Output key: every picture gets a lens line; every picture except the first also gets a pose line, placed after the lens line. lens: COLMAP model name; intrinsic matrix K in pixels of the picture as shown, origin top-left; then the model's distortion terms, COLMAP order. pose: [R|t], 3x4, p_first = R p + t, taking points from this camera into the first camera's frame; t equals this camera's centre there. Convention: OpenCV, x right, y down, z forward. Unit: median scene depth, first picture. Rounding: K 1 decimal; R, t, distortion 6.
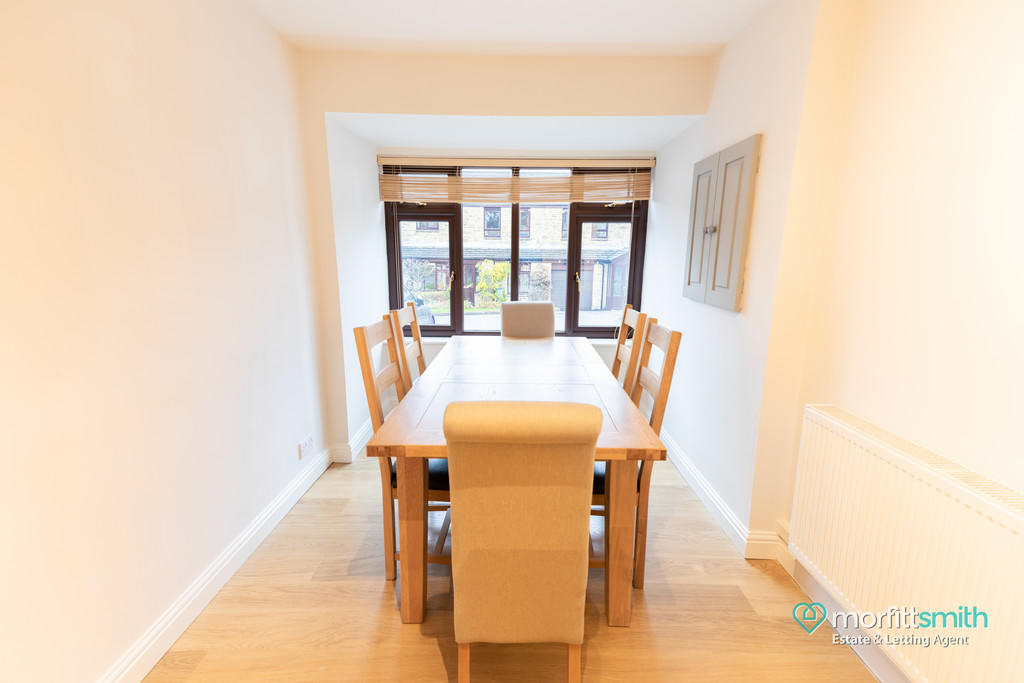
lens RADIAL K [[448.3, 0, 512.0], [0, 448.3, 341.5], [0, 0, 1]] dist [0.056081, 0.000033]
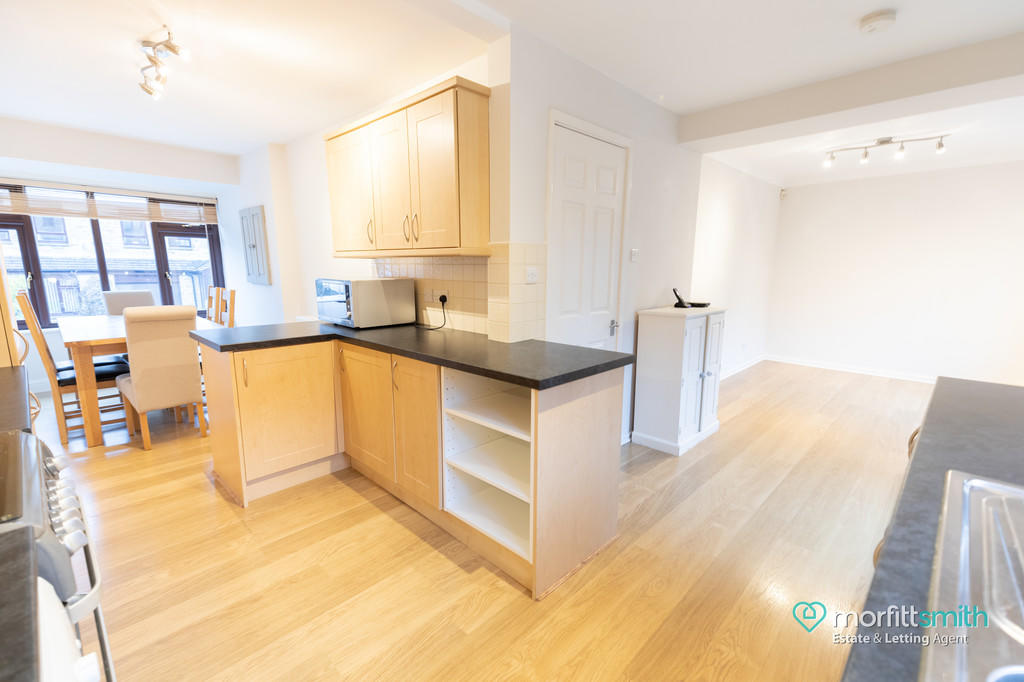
lens RADIAL K [[448.3, 0, 512.0], [0, 448.3, 341.0], [0, 0, 1]] dist [0.056081, 0.000033]
pose [[0.696498, -0.130278, 0.705633, -0.155692], [0.149281, 0.988172, 0.035093, 0.172335], [-0.701859, 0.080895, 0.707708, -0.774831]]
